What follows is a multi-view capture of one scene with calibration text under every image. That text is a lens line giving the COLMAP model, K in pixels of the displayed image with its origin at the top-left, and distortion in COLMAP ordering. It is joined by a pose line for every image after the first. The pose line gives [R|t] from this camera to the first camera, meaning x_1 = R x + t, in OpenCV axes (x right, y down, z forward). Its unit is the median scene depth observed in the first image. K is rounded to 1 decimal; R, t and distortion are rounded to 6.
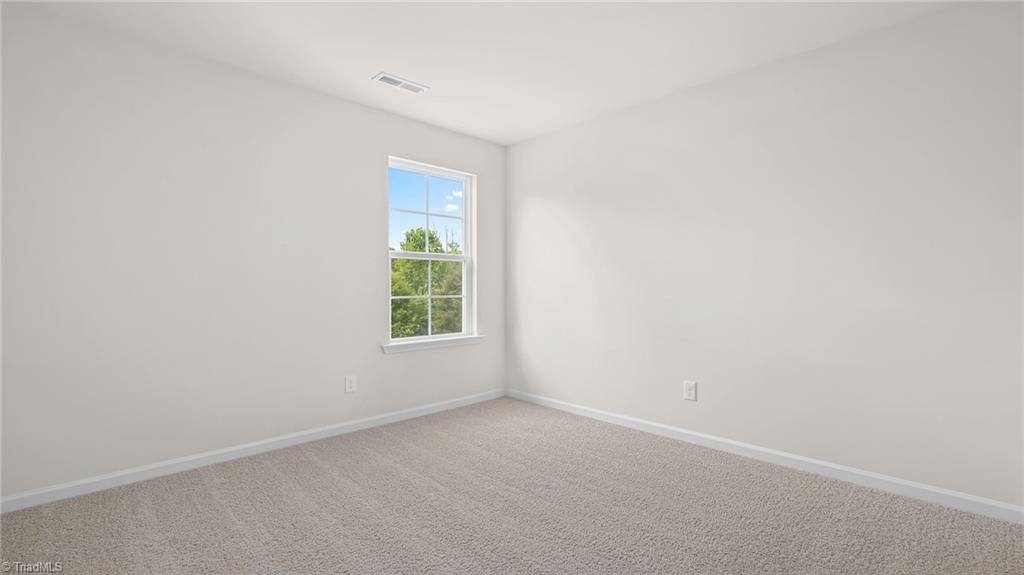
lens RADIAL K [[458.0, 0, 512.0], [0, 458.0, 287.5], [0, 0, 1]] dist [-0.009247, 0.000007]
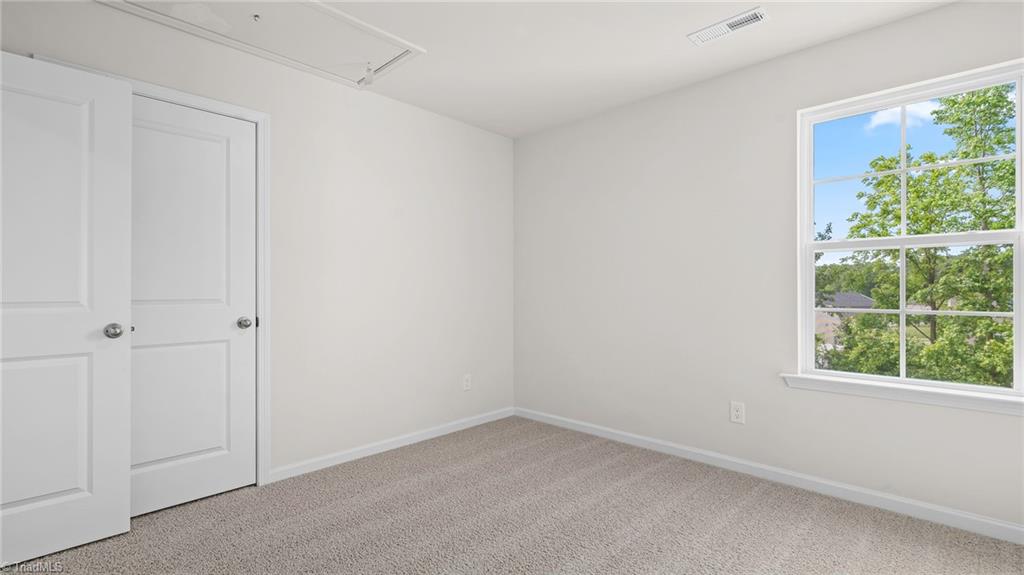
lens RADIAL K [[458.0, 0, 512.0], [0, 458.0, 287.5], [0, 0, 1]] dist [-0.009247, 0.000007]
pose [[0.026508, -0.021282, -0.999422, 0.445972], [-0.019909, 0.999564, -0.021814, 0.014360], [0.999450, 0.020476, 0.026073, 0.564558]]
